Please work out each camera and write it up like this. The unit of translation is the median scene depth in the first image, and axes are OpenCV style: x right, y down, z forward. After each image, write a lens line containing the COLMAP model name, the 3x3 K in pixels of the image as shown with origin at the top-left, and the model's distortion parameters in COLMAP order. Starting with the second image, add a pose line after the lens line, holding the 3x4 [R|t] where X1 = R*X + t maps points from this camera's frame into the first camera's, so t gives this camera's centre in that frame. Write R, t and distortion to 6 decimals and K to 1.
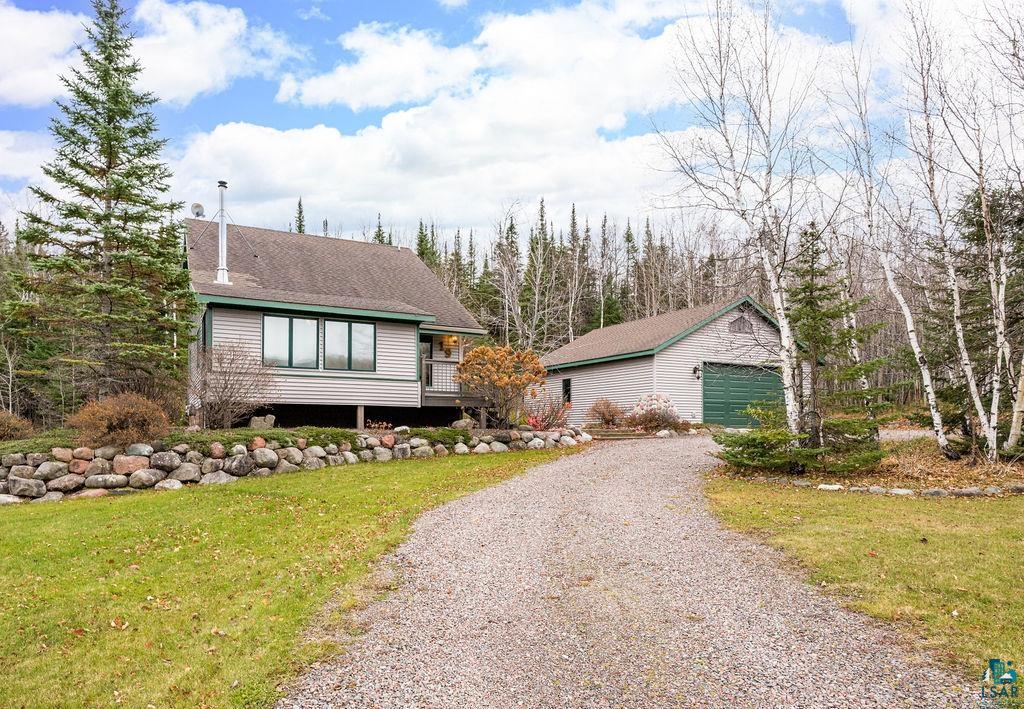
lens RADIAL K [[525.0, 0, 509.9], [0, 525.0, 356.3], [0, 0, 1]] dist [0.000058, -0.000291]
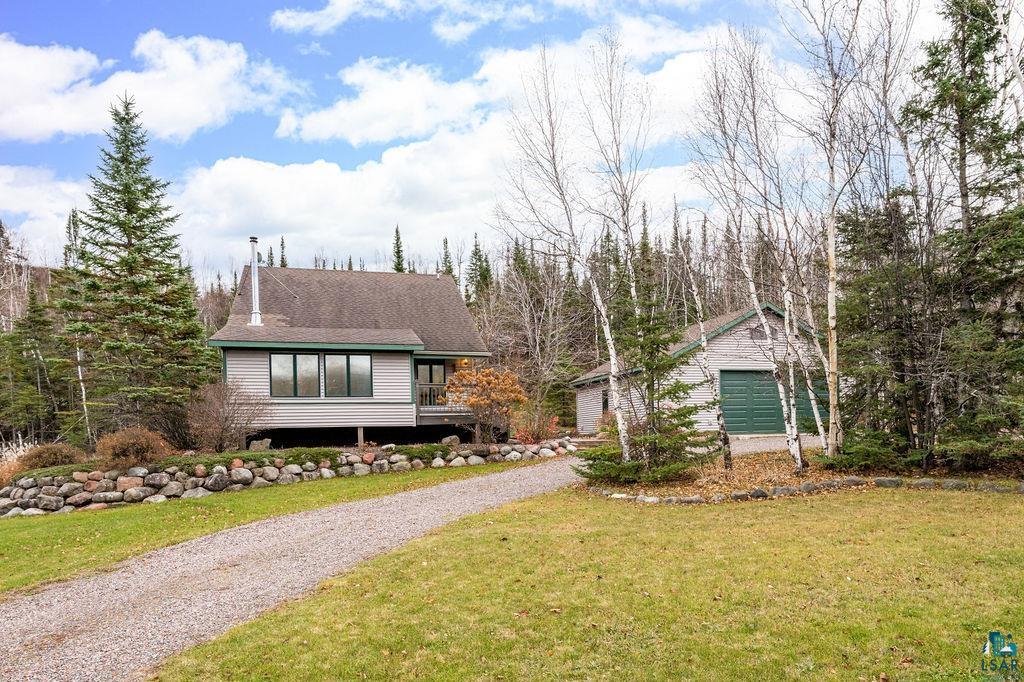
lens RADIAL K [[514.3, 0, 538.4], [0, 514.3, 372.2], [0, 0, 1]] dist [0.001026, 0.001936]
pose [[0.990195, -0.043573, -0.132722, 0.320907], [0.045314, 0.998922, 0.010119, -0.023885], [0.132138, -0.016034, 0.991102, -0.079691]]
